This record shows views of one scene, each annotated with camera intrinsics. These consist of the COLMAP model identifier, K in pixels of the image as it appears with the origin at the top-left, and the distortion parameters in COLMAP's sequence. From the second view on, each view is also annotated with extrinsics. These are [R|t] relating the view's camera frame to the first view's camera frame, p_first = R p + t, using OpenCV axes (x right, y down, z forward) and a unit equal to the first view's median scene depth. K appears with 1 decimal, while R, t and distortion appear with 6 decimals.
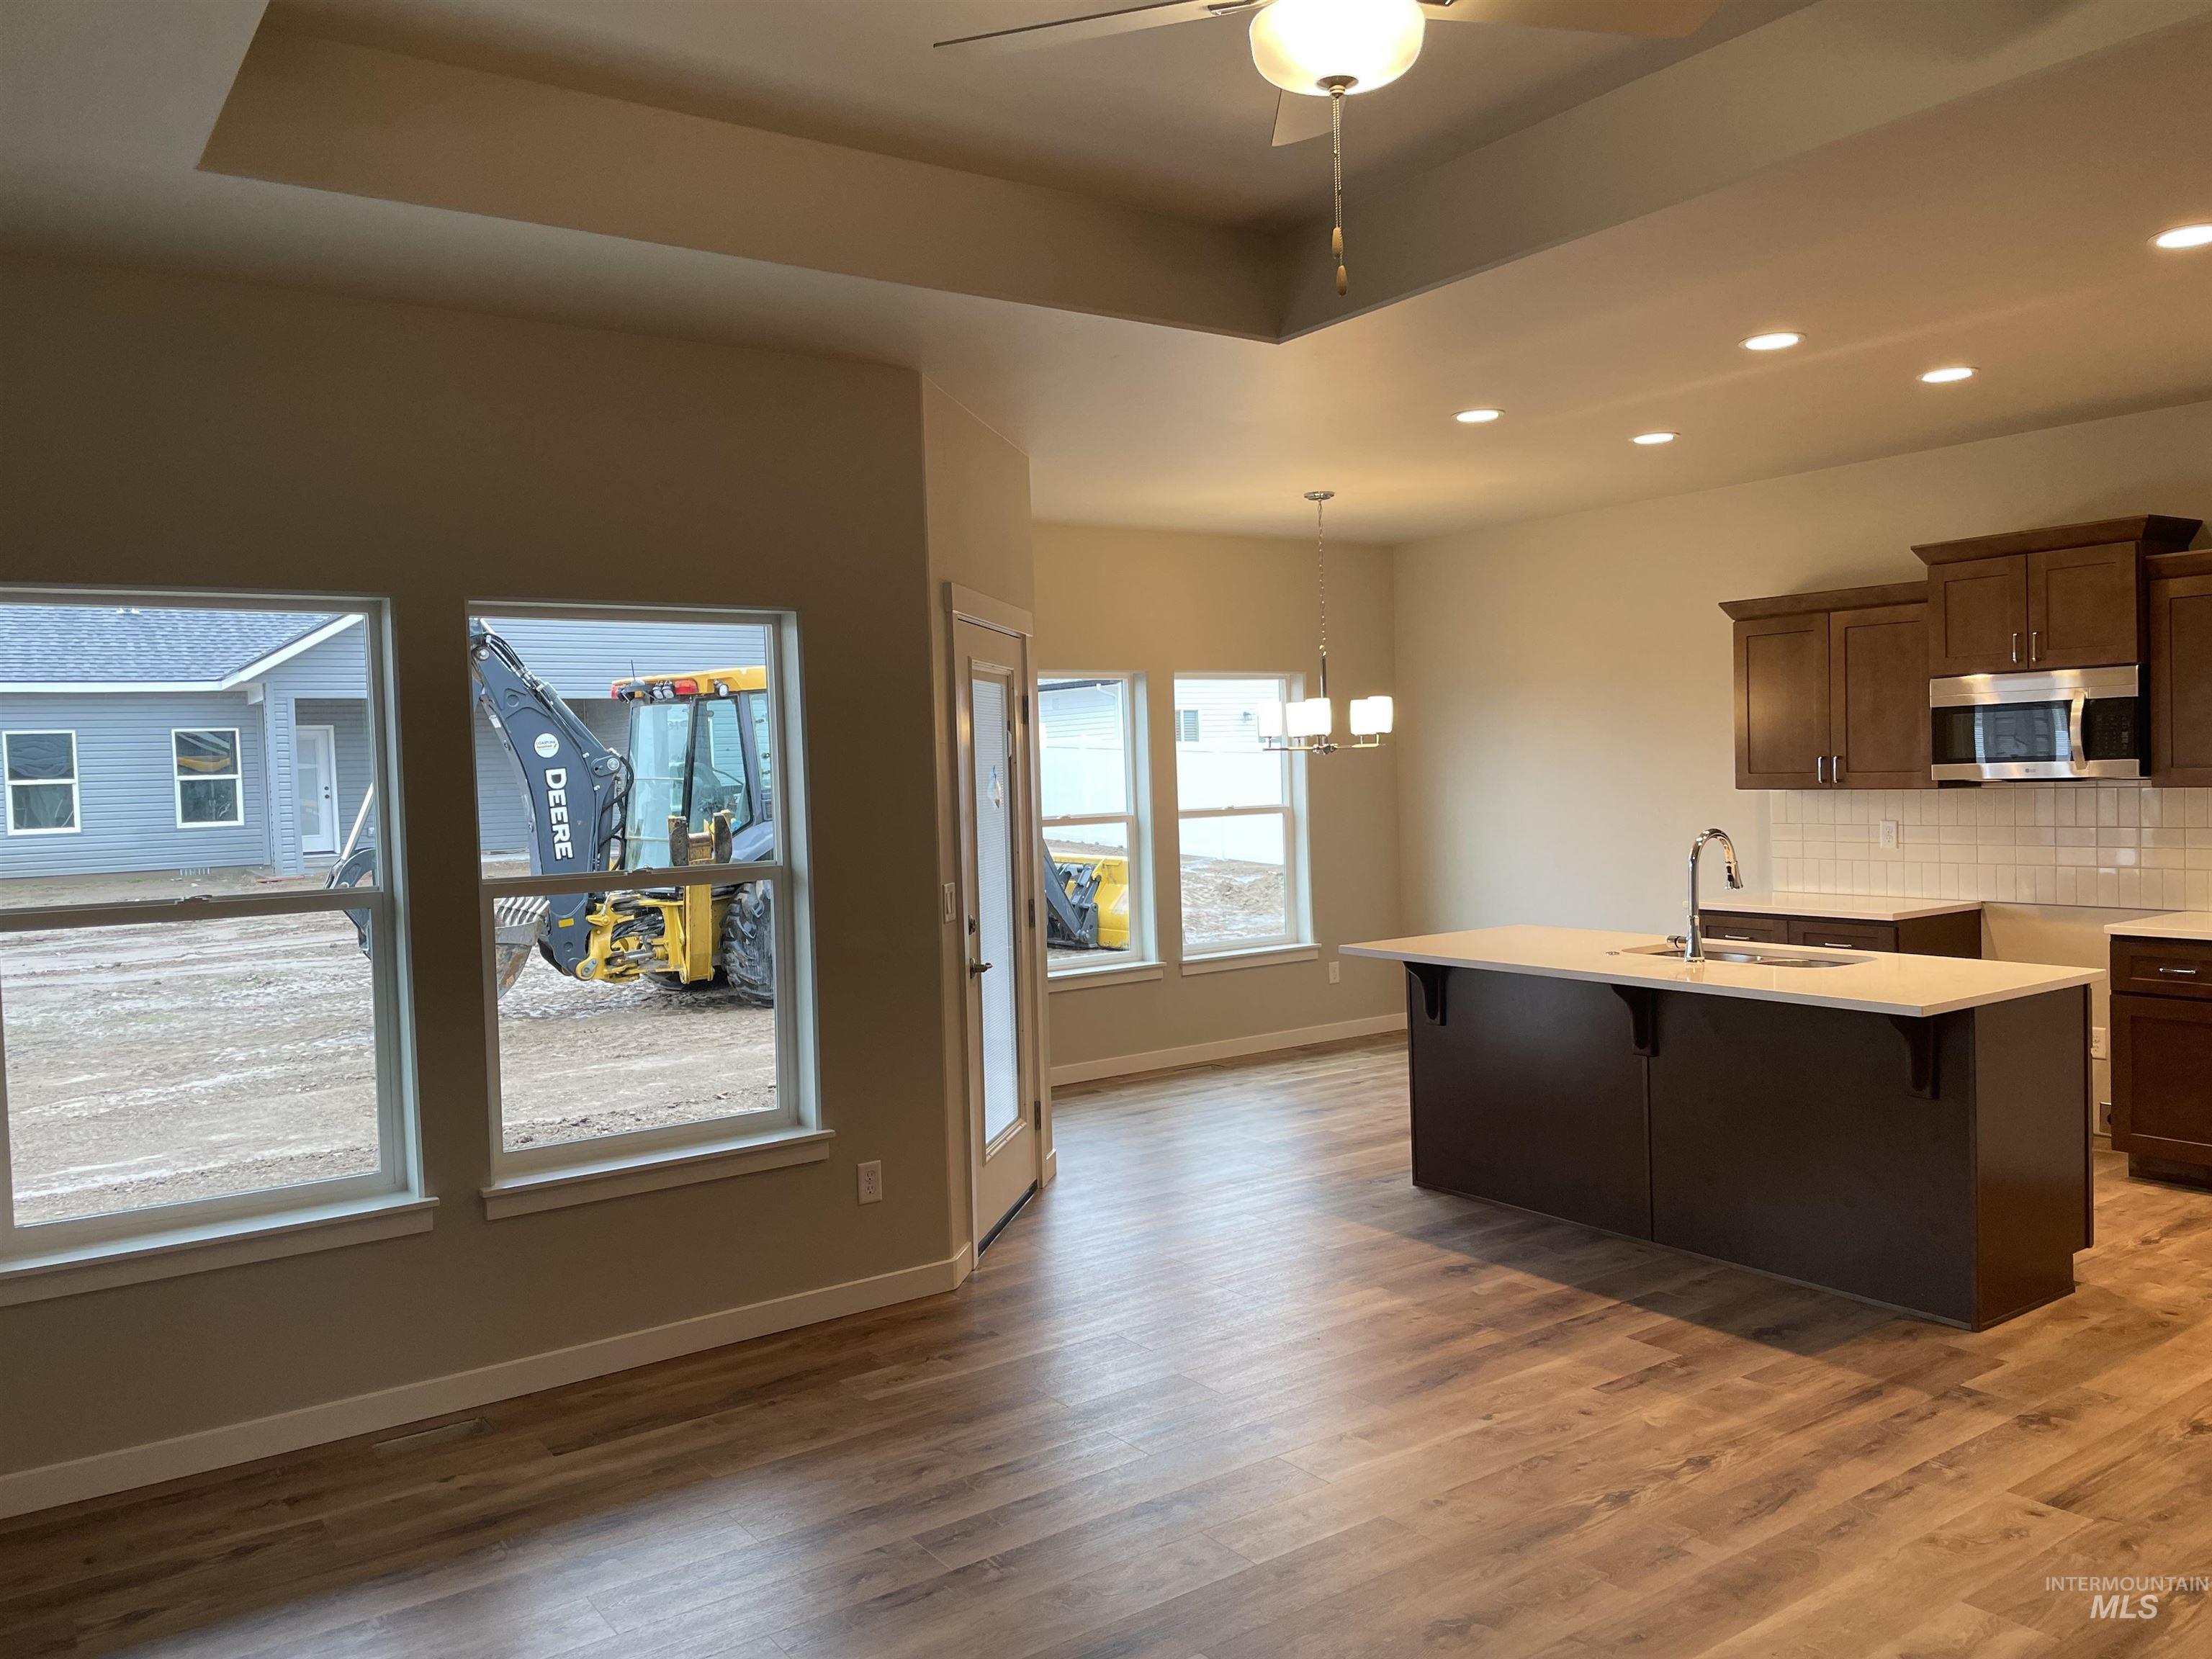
lens RADIAL K [[1690.6, 0, 1106.0], [0, 1690.6, 829.5], [0, 0, 1]] dist [0.081617, -0.094156]
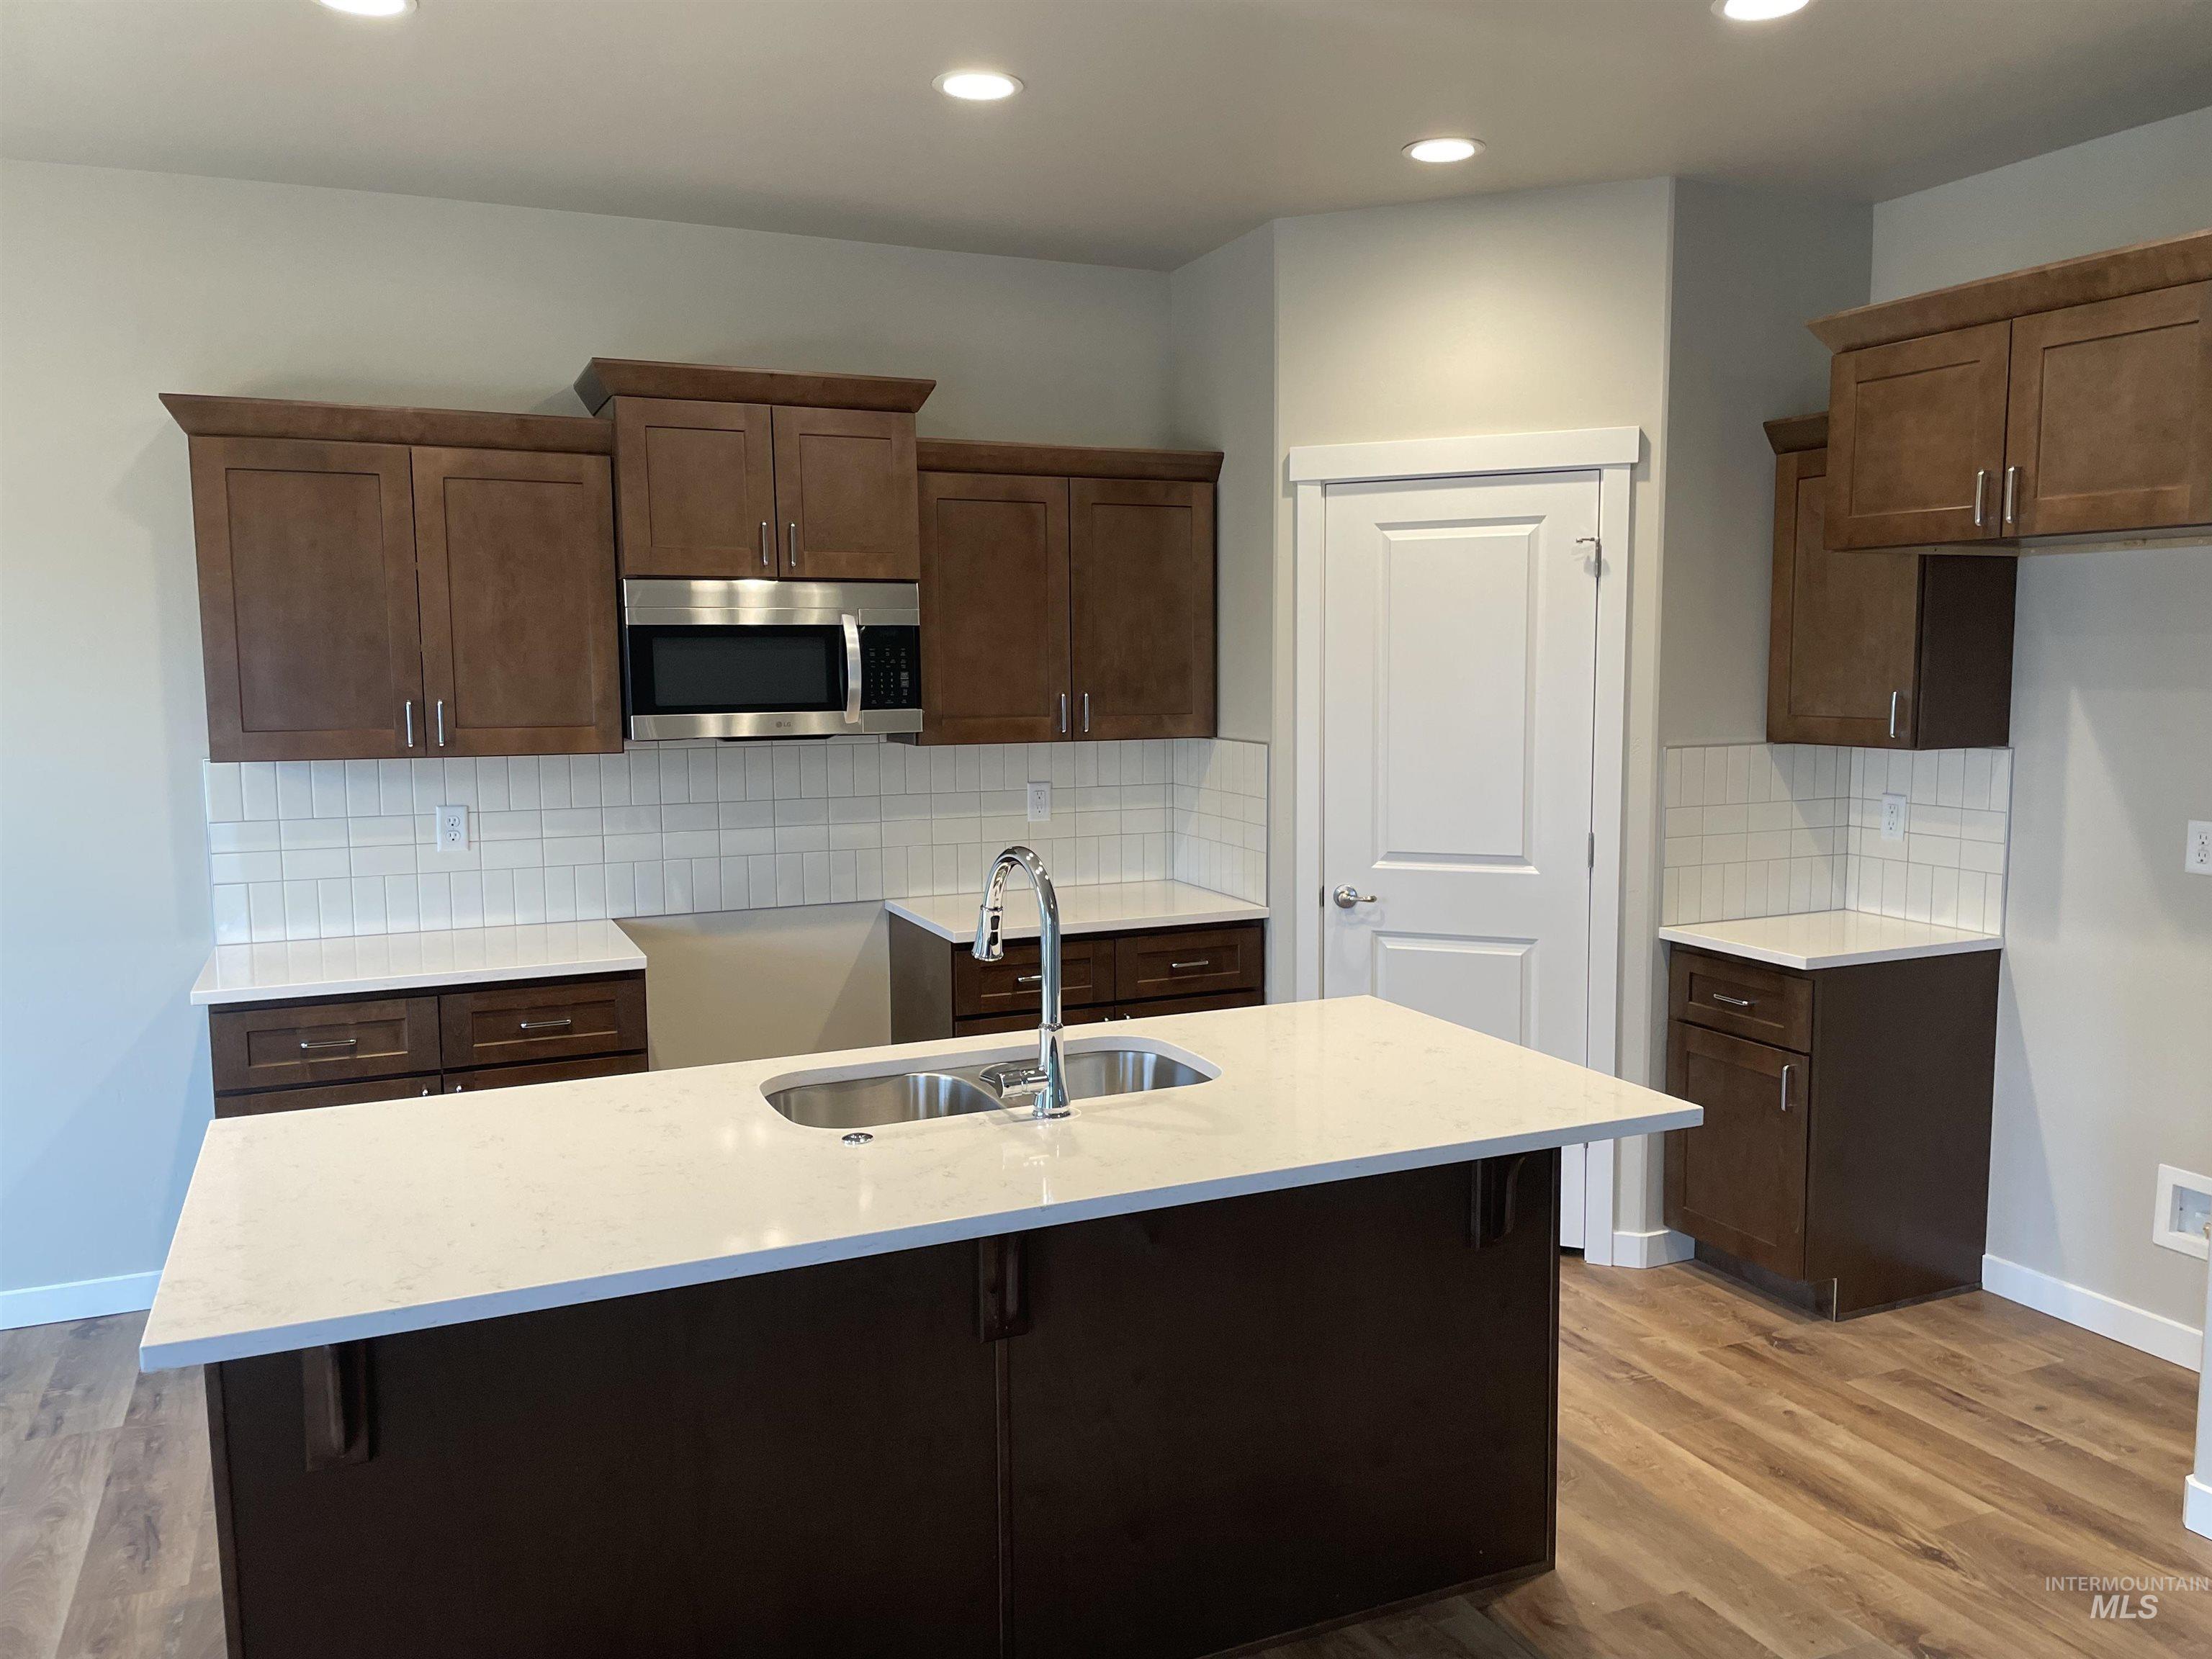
lens RADIAL K [[1690.6, 0, 1106.0], [0, 1690.6, 829.5], [0, 0, 1]] dist [0.081617, -0.094156]
pose [[0.172086, -0.076490, 0.982108, -0.087185], [0.033309, 0.996863, 0.071803, -0.027333], [-0.984519, 0.020357, 0.174094, 0.555188]]
